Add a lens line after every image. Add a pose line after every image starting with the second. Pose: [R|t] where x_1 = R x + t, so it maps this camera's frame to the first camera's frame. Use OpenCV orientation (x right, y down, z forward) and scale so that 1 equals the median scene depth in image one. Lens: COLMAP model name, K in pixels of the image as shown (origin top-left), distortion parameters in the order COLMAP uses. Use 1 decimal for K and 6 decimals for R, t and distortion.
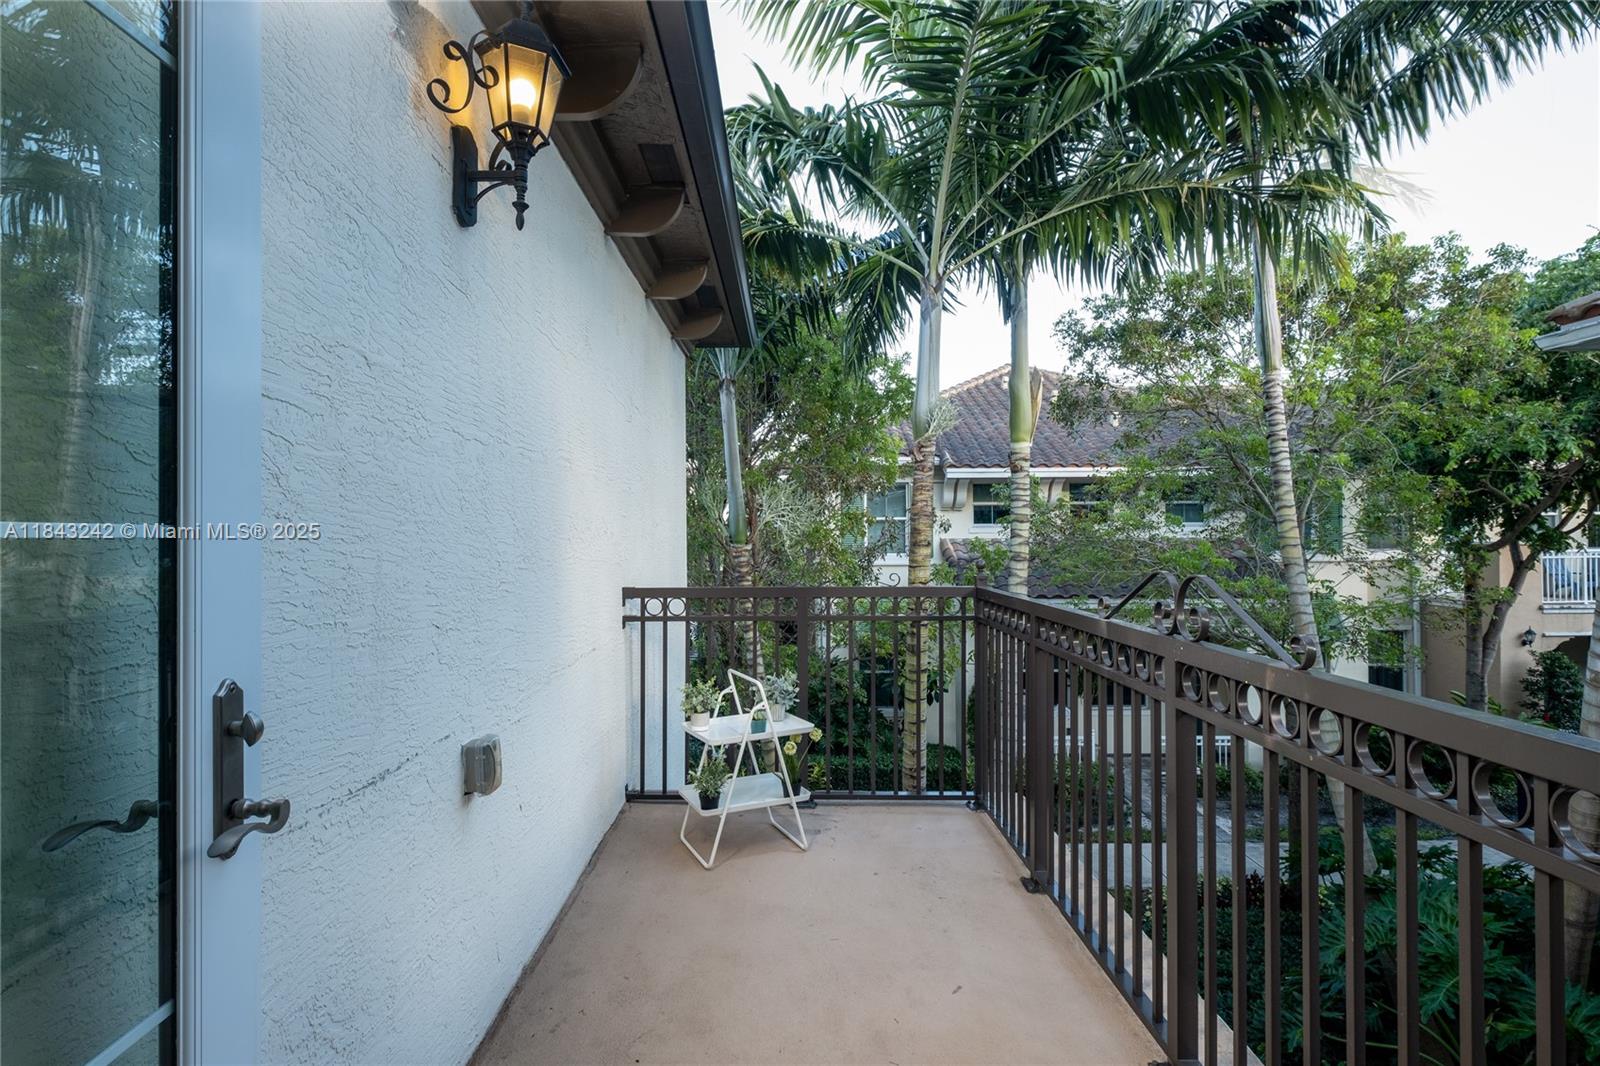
lens RADIAL K [[769.8, 0, 798.2], [0, 769.8, 530.4], [0, 0, 1]] dist [-0.006340, -0.000823]
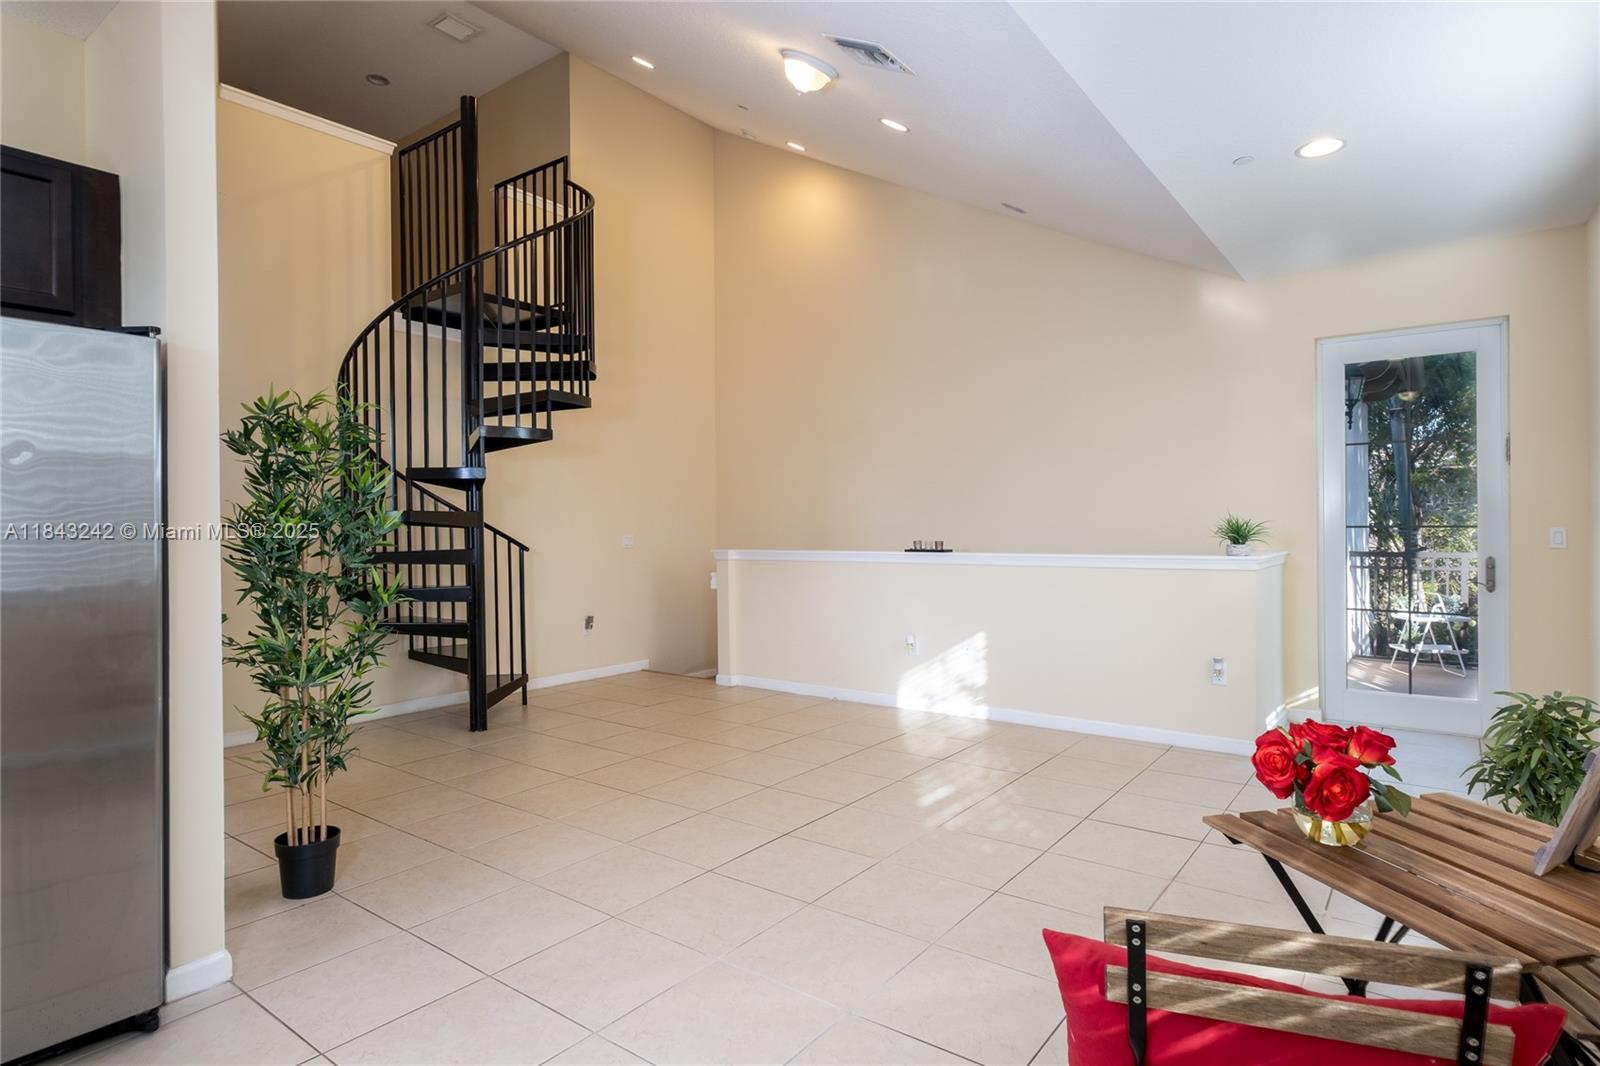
lens RADIAL K [[851.6, 0, 799.7], [0, 851.6, 532.5], [0, 0, 1]] dist [-0.006004, -0.001588]
pose [[0.791773, 0.007309, -0.610771, -0.011569], [0.006670, 0.999765, 0.020610, -0.022443], [0.610779, -0.020393, 0.791539, -1.263761]]
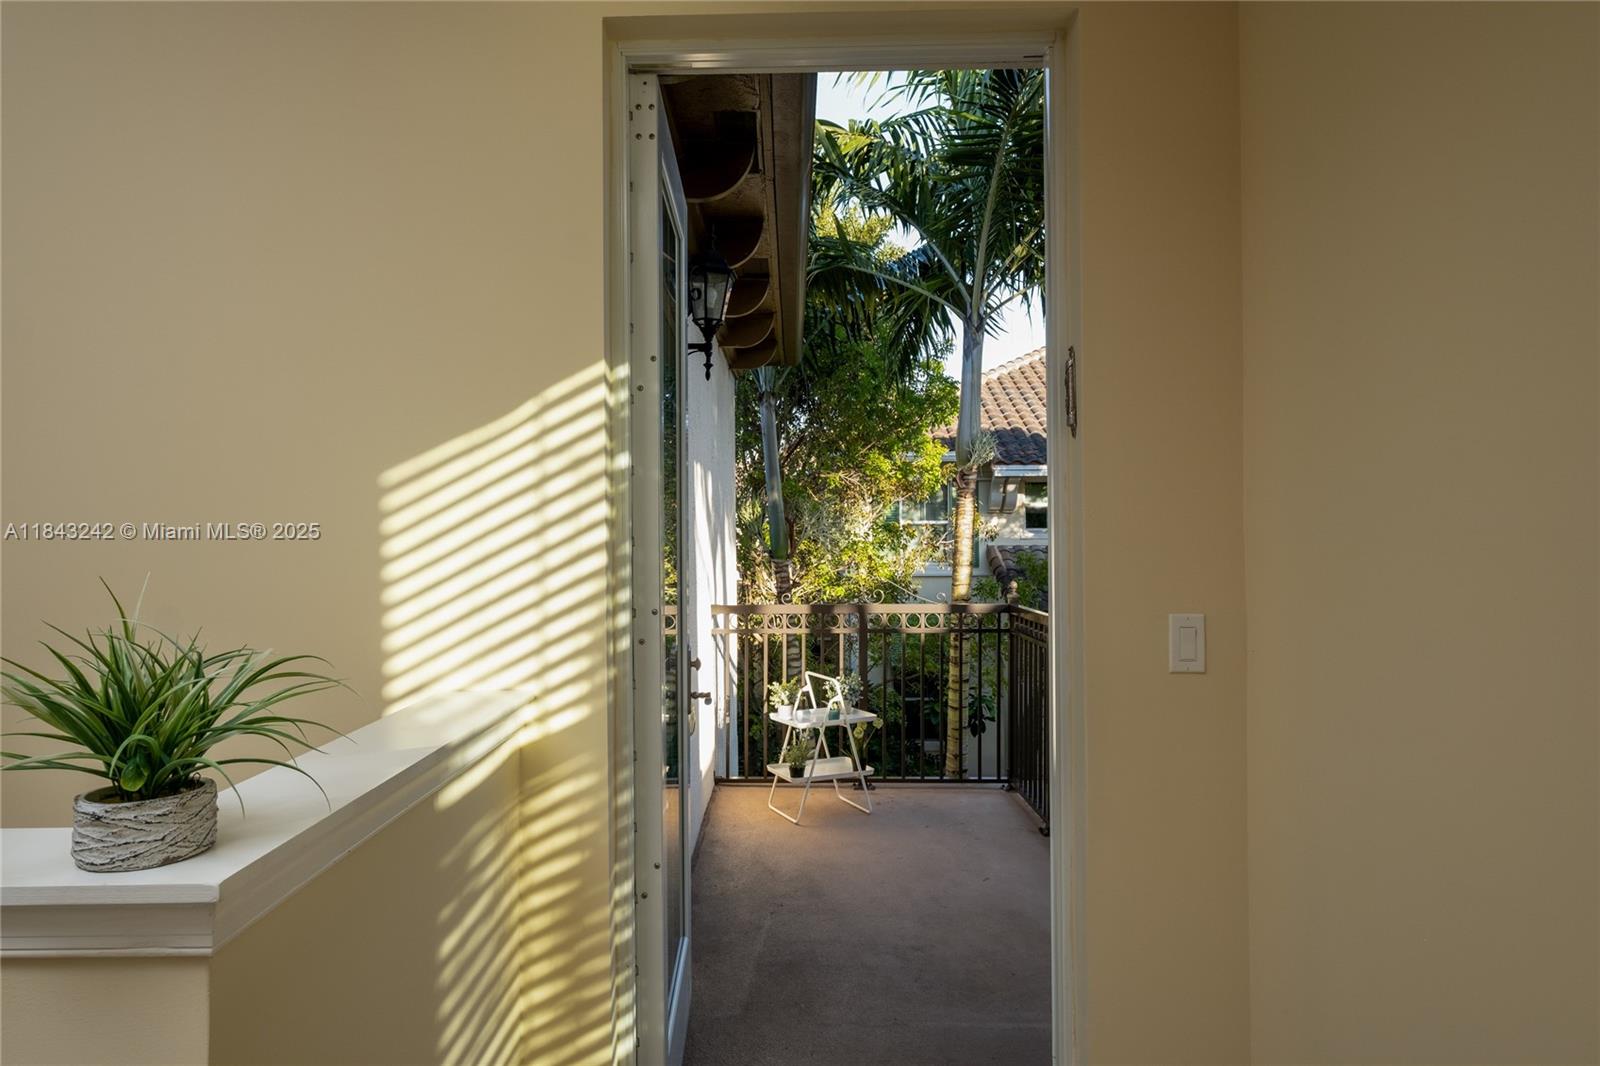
lens RADIAL K [[1021.2, 0, 798.4], [0, 1021.2, 538.3], [0, 0, 1]] dist [-0.003778, 0.000019]
pose [[0.999992, -0.000706, -0.003842, -0.067838], [0.000754, 0.999921, 0.012518, -0.037351], [0.003833, -0.012520, 0.999914, -0.443650]]
